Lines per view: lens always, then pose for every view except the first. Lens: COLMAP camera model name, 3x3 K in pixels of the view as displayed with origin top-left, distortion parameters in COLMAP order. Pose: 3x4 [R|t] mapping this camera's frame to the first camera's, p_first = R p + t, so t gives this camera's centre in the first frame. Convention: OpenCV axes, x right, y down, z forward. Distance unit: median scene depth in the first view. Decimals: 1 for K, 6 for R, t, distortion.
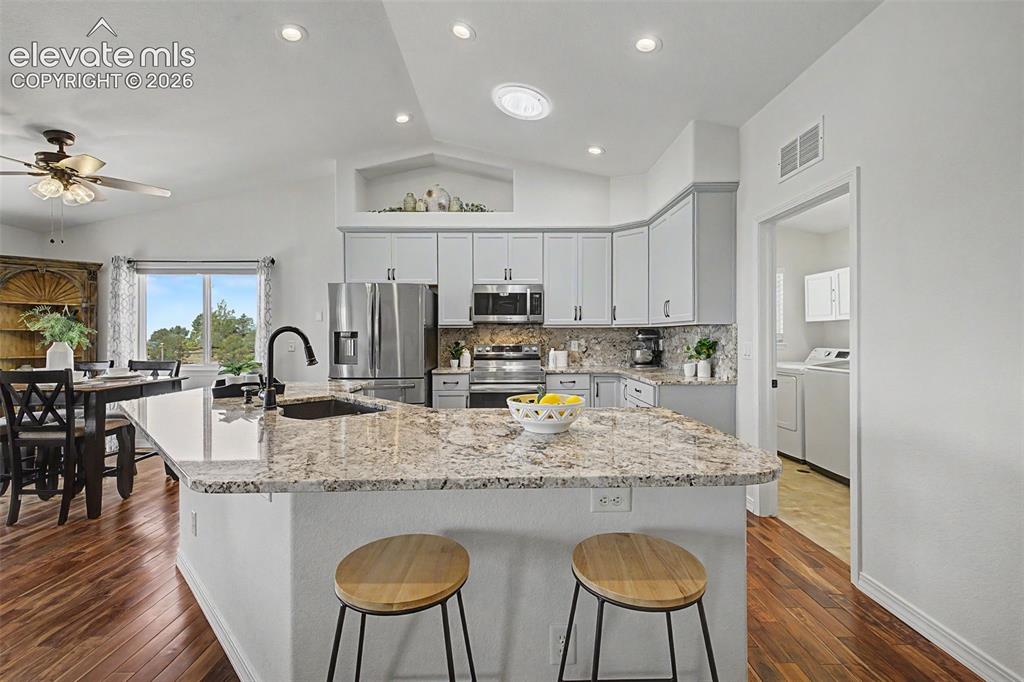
lens RADIAL K [[436.6, 0, 512.3], [0, 436.6, 333.5], [0, 0, 1]] dist [0.011615, -0.001799]
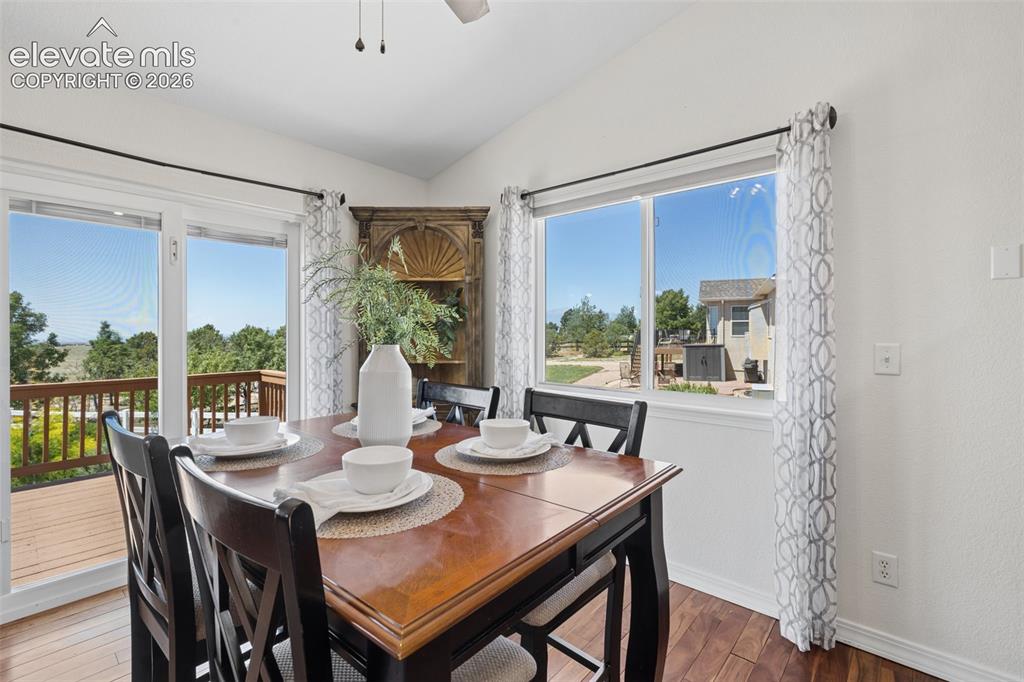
lens RADIAL K [[462.4, 0, 502.1], [0, 462.4, 333.0], [0, 0, 1]] dist [-0.004642, 0.000547]
pose [[0.730939, 0.004151, -0.682430, -0.504966], [0.002512, 0.999958, 0.008772, 0.004643], [0.682438, -0.008126, 0.730898, 0.569686]]
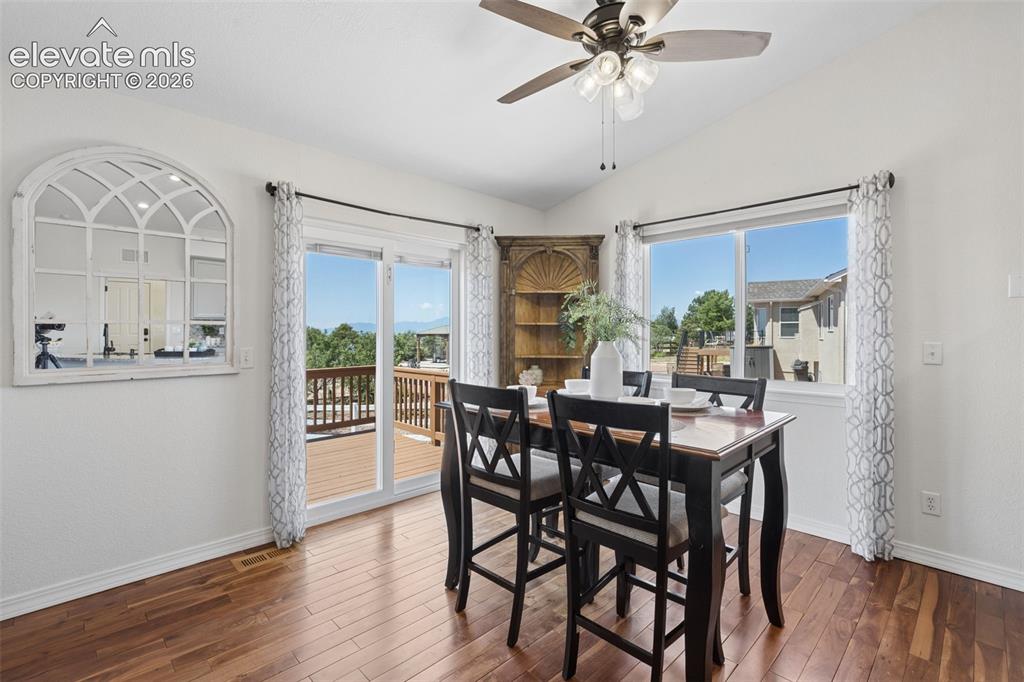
lens RADIAL K [[462.4, 0, 504.1], [0, 462.4, 333.4], [0, 0, 1]] dist [-0.000768, -0.000384]
pose [[0.680813, 0.004480, -0.732444, -0.479135], [0.001325, 0.999972, 0.007348, 0.002721], [0.732457, -0.005973, 0.680788, 0.344153]]
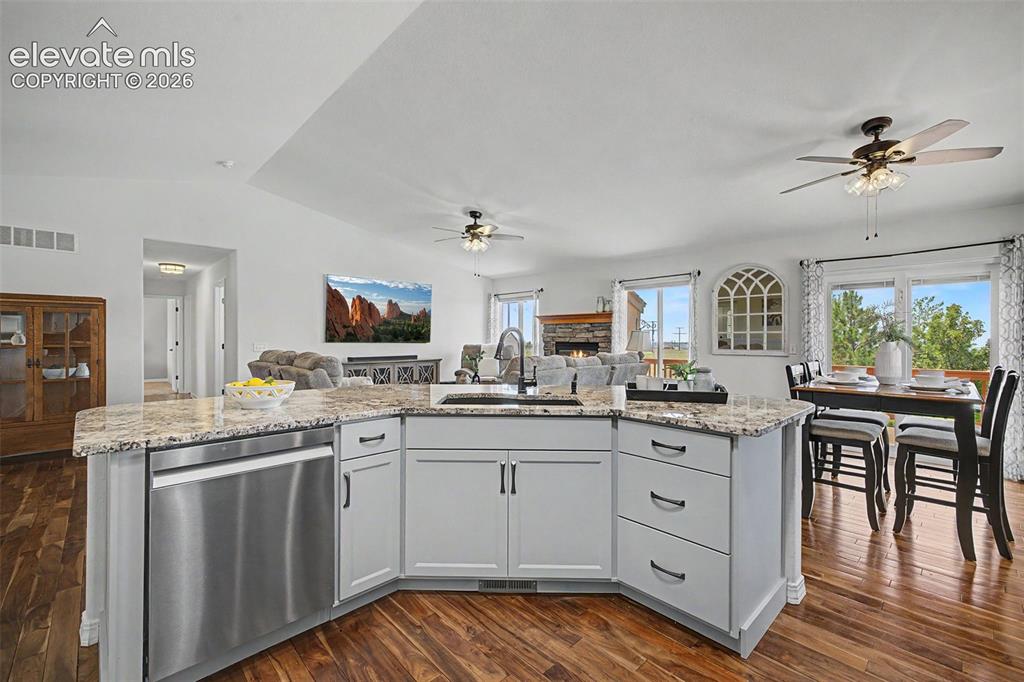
lens RADIAL K [[436.6, 0, 513.1], [0, 436.6, 336.0], [0, 0, 1]] dist [0.011615, -0.001799]
pose [[-0.740471, 0.000175, -0.672089, 0.137201], [0.004426, 0.999980, -0.004616, 0.005432], [0.672074, -0.006393, -0.740456, 0.833152]]
